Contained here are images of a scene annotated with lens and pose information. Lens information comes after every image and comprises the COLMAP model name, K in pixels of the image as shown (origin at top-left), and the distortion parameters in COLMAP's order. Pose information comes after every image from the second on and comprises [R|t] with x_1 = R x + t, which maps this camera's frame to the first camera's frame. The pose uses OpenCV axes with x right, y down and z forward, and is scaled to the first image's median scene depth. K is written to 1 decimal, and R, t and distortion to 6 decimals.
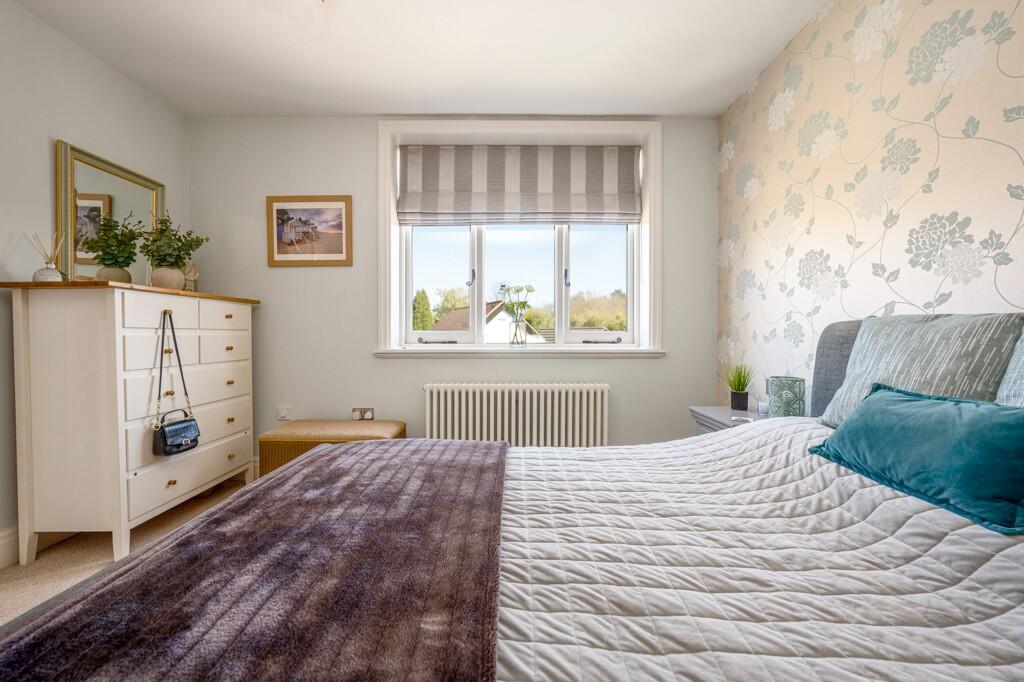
lens RADIAL K [[393.5, 0, 512.0], [0, 393.5, 341.0], [0, 0, 1]] dist [-0.021498, 0.005929]
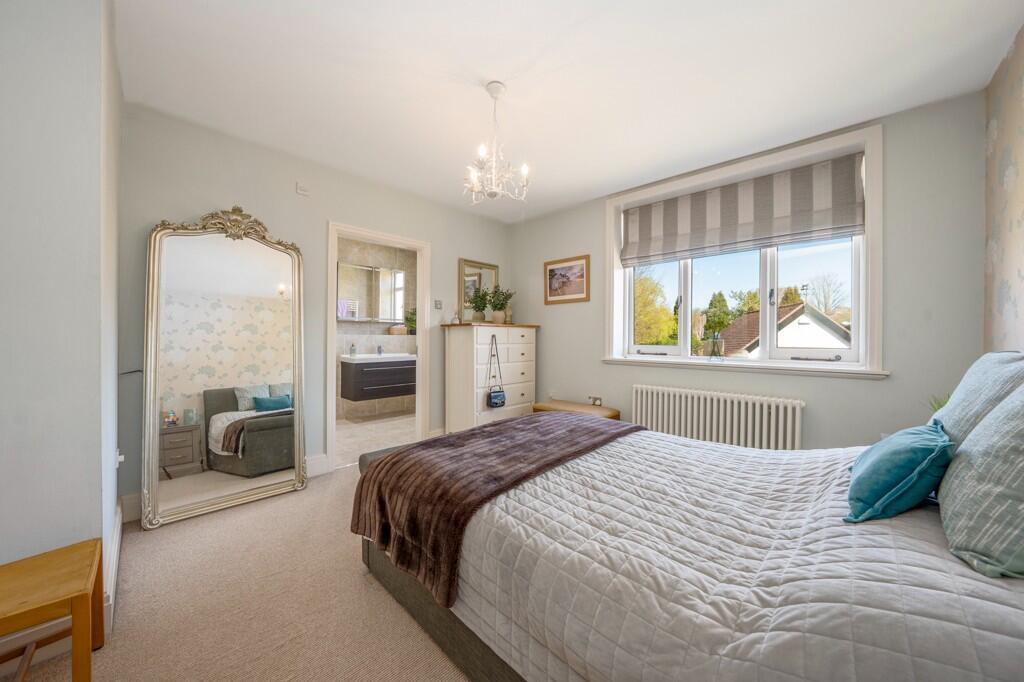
lens RADIAL K [[348.4, 0, 512.0], [0, 348.4, 341.0], [0, 0, 1]] dist [-0.000959, -0.000045]
pose [[0.731888, 0.008990, -0.681365, 0.321997], [-0.015734, 0.999869, -0.003709, -0.034163], [0.681243, 0.013435, 0.731934, -0.196965]]
